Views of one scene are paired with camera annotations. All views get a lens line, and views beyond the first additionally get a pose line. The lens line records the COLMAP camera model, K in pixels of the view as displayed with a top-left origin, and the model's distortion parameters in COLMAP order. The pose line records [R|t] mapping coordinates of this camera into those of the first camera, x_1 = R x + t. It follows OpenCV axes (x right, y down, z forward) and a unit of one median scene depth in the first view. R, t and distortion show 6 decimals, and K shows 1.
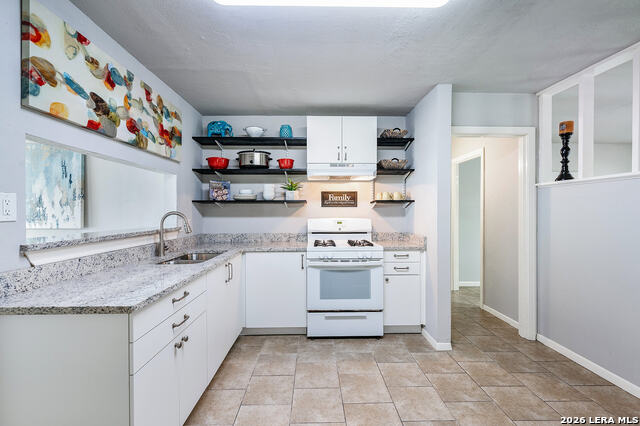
lens RADIAL K [[266.6, 0, 323.2], [0, 266.6, 213.0], [0, 0, 1]] dist [0.004708, -0.000880]
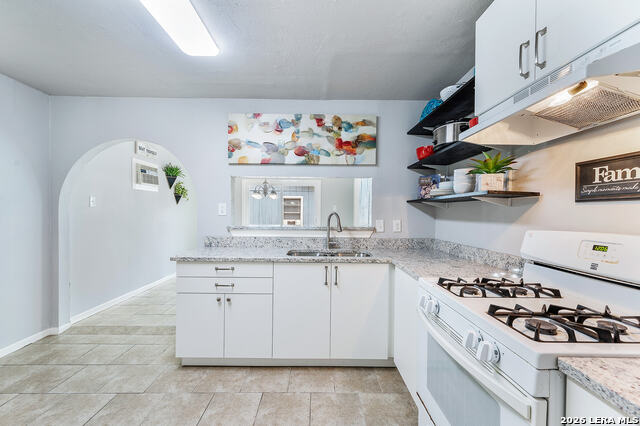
lens RADIAL K [[260.1, 0, 323.4], [0, 260.1, 213.1], [0, 0, 1]] dist [0.002504, -0.000066]
pose [[0.012538, 0.006614, -0.999900, 0.617555], [-0.012373, 0.999903, 0.006459, -0.008131], [0.999845, 0.012290, 0.012619, 1.027819]]
